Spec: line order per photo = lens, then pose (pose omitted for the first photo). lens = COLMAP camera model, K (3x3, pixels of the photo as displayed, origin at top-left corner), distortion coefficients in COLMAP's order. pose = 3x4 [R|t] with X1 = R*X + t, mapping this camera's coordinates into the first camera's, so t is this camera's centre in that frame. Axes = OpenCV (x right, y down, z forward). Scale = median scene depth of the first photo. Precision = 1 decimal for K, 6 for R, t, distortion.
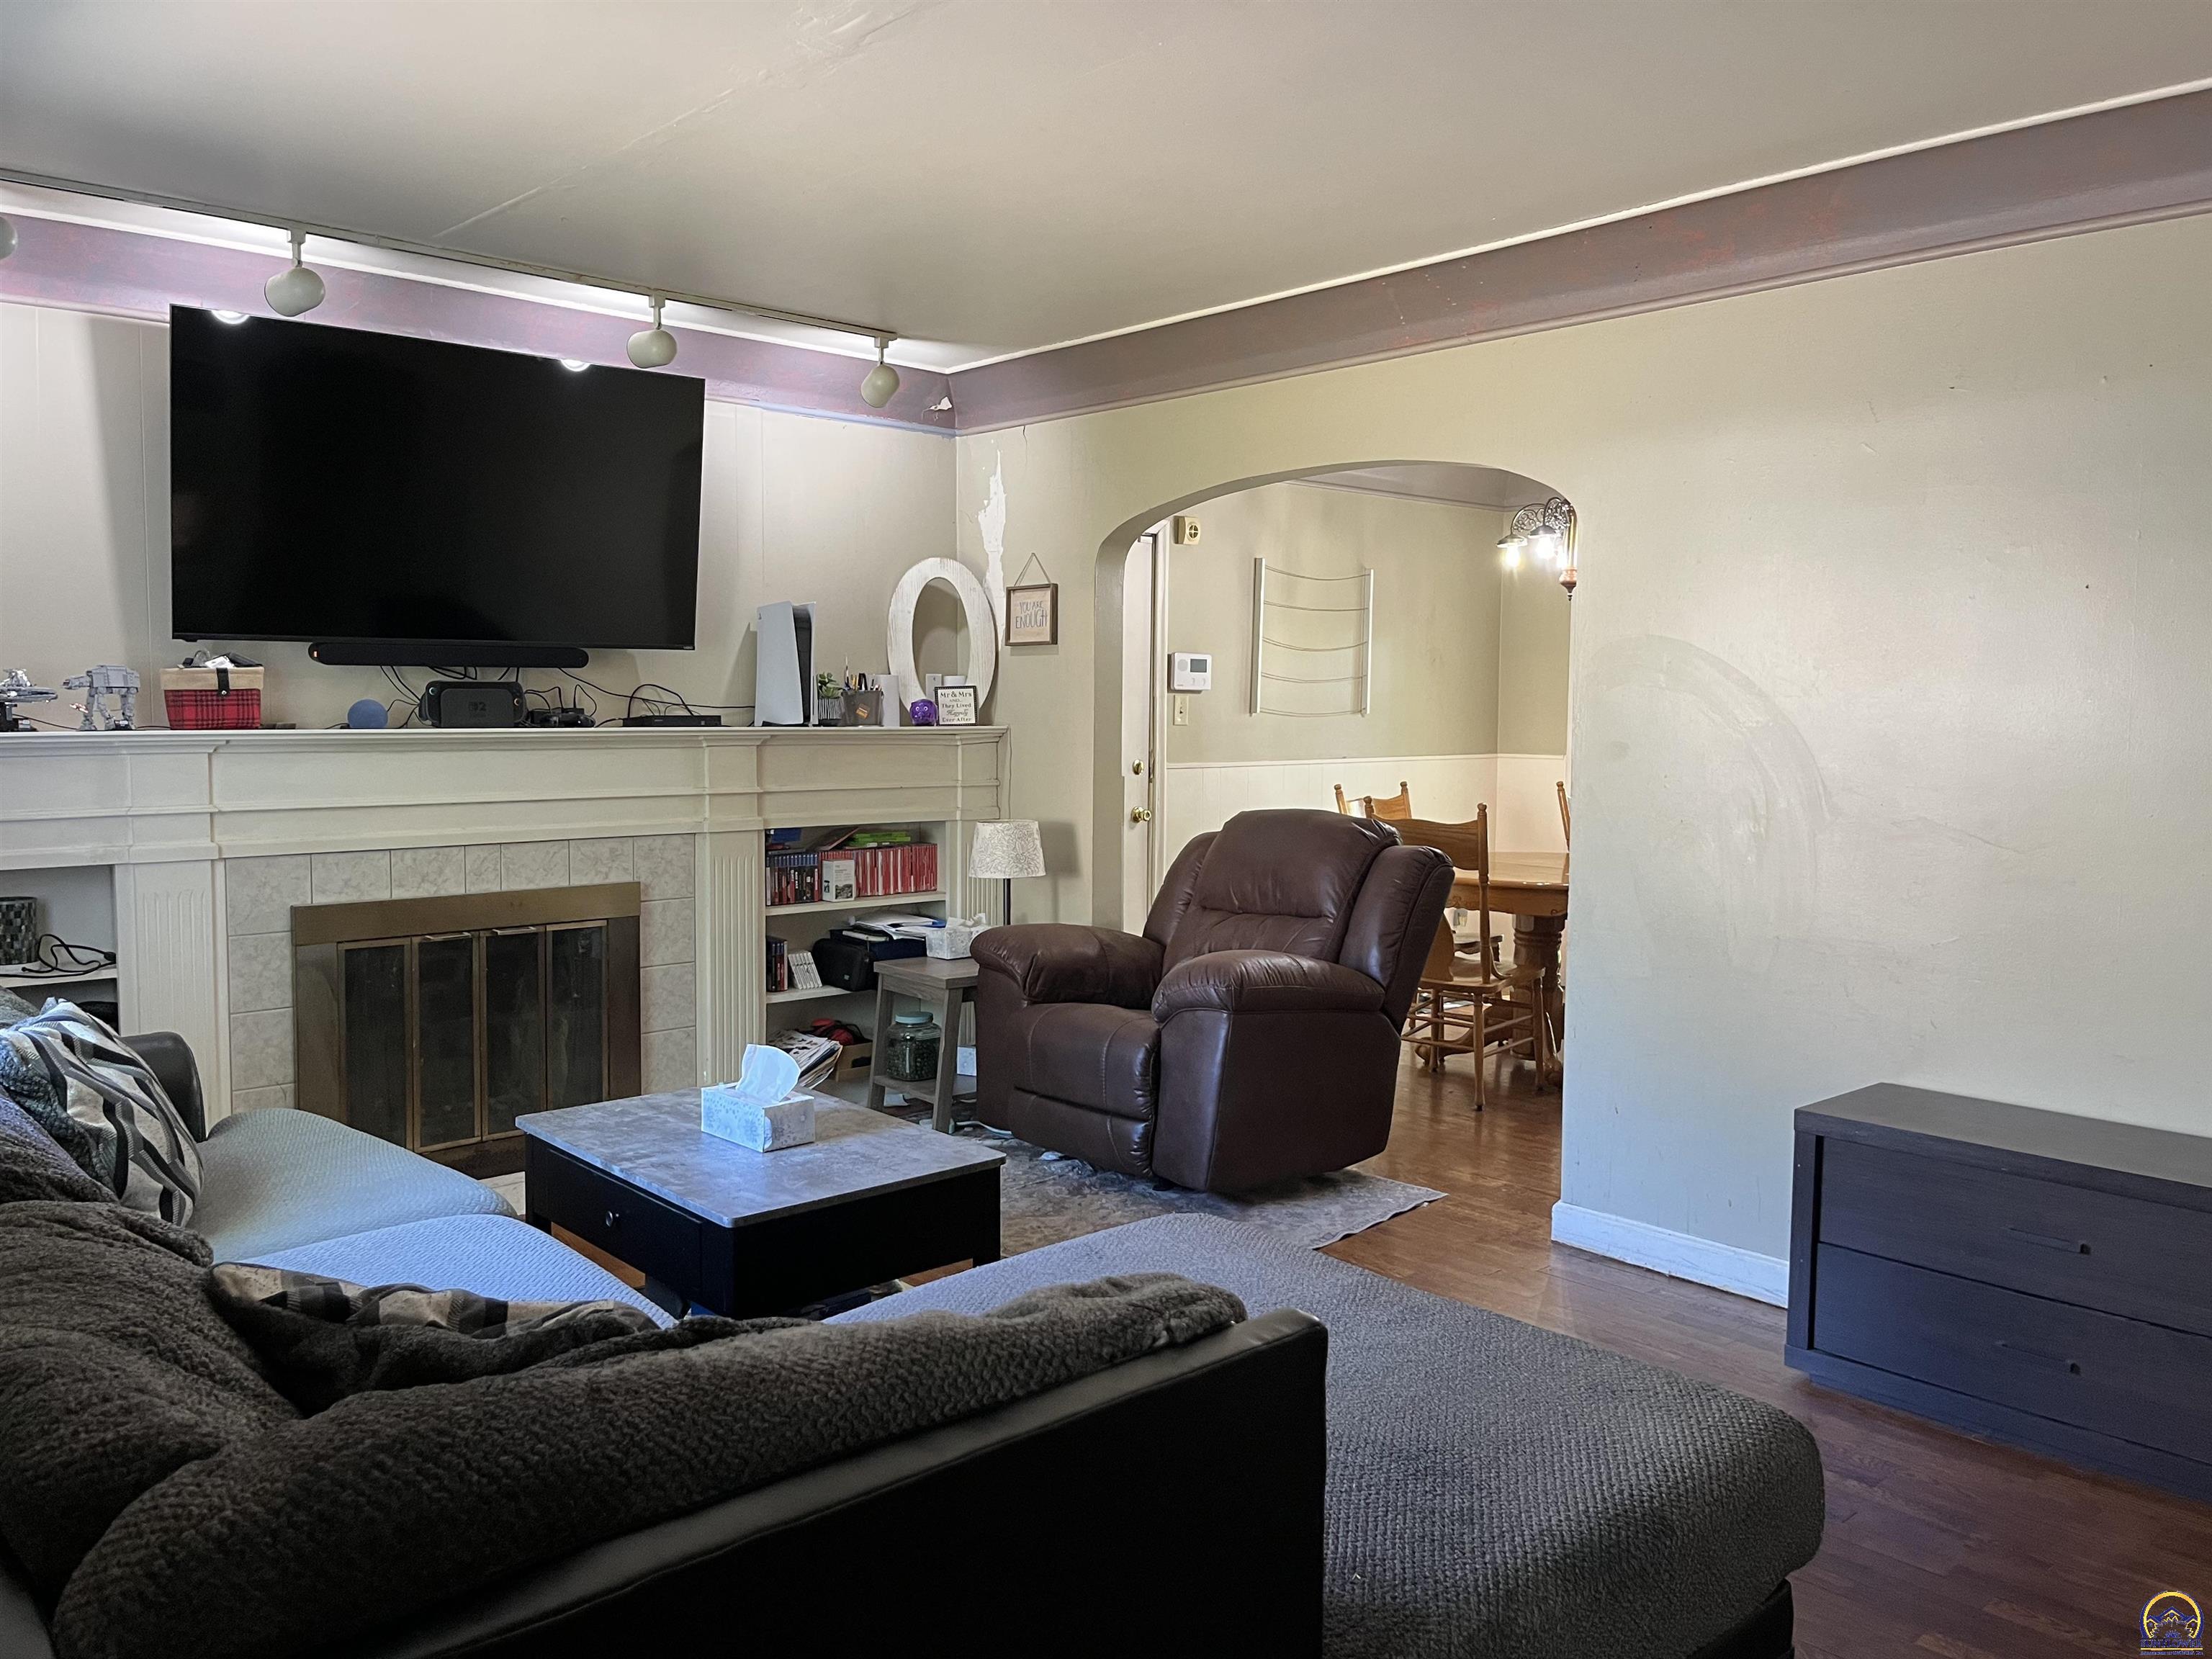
lens RADIAL K [[1699.8, 0, 1116.1], [0, 1699.8, 830.1], [0, 0, 1]] dist [0.068528, -0.081878]
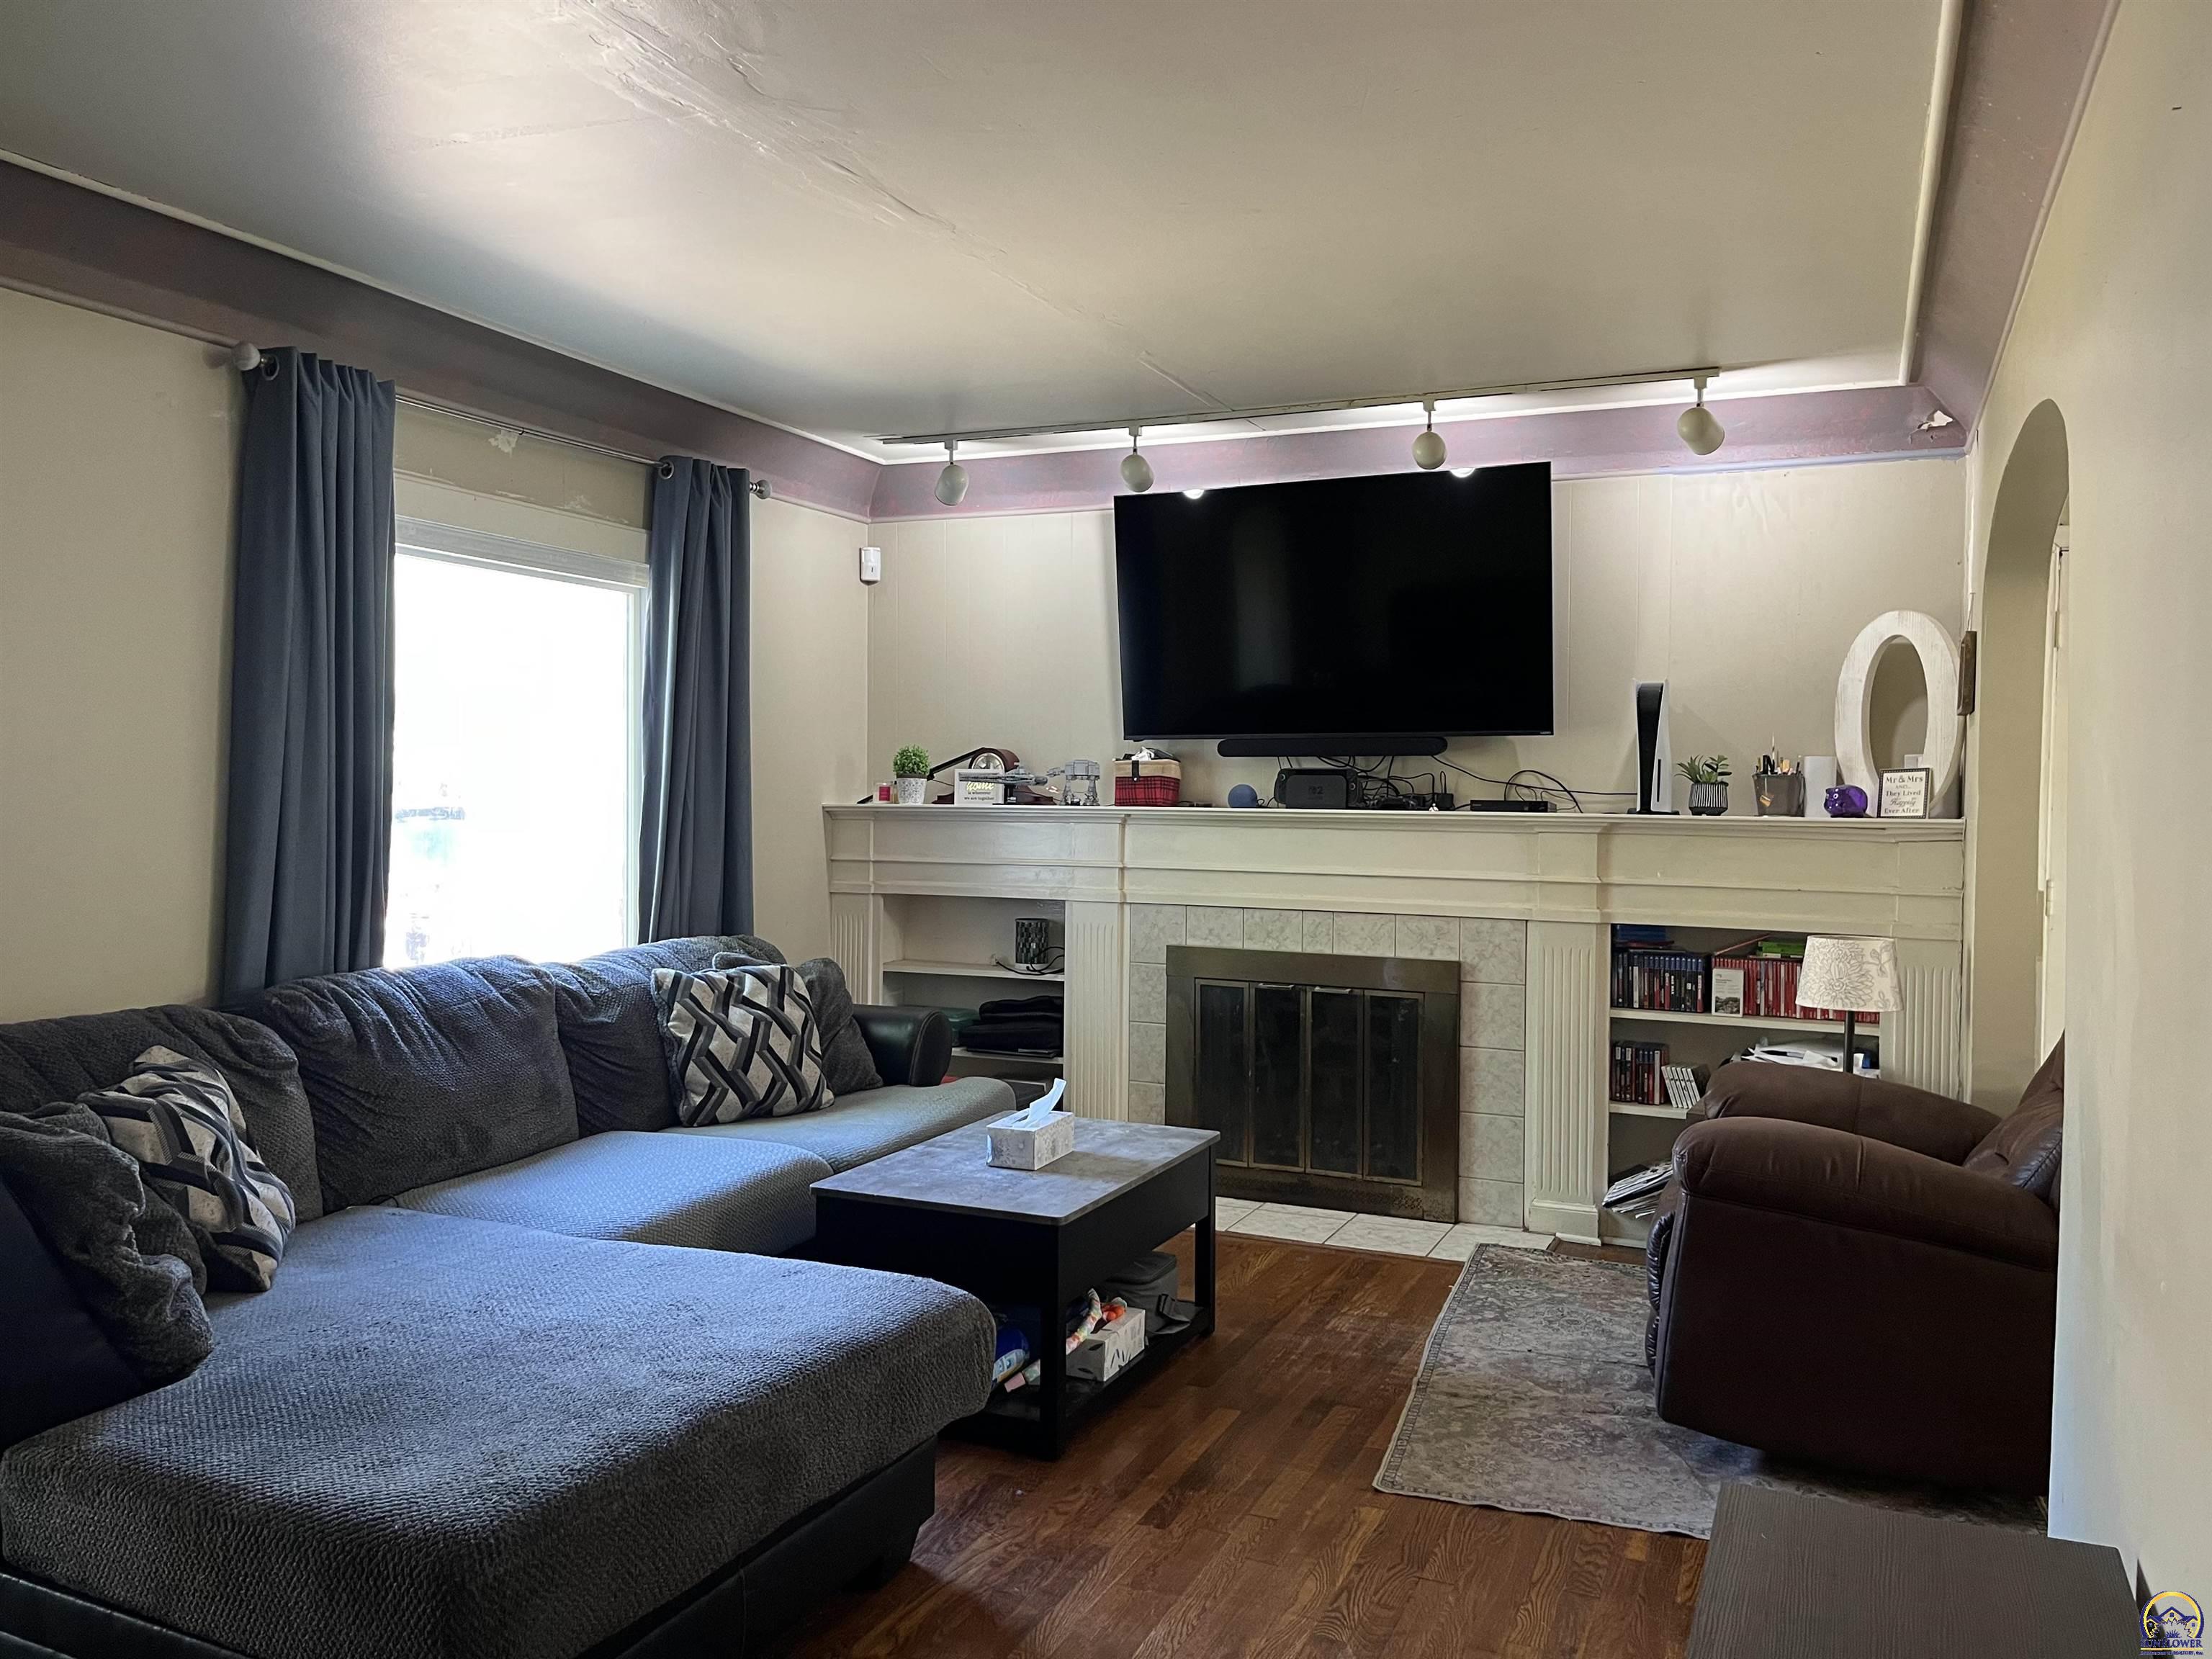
lens RADIAL K [[1699.8, 0, 1115.1], [0, 1699.8, 818.6], [0, 0, 1]] dist [0.068528, -0.081878]
pose [[0.388508, 0.012827, -0.921356, 0.575305], [-0.080298, 0.996570, -0.019986, -0.017910], [0.917940, 0.081748, 0.388205, 0.400806]]
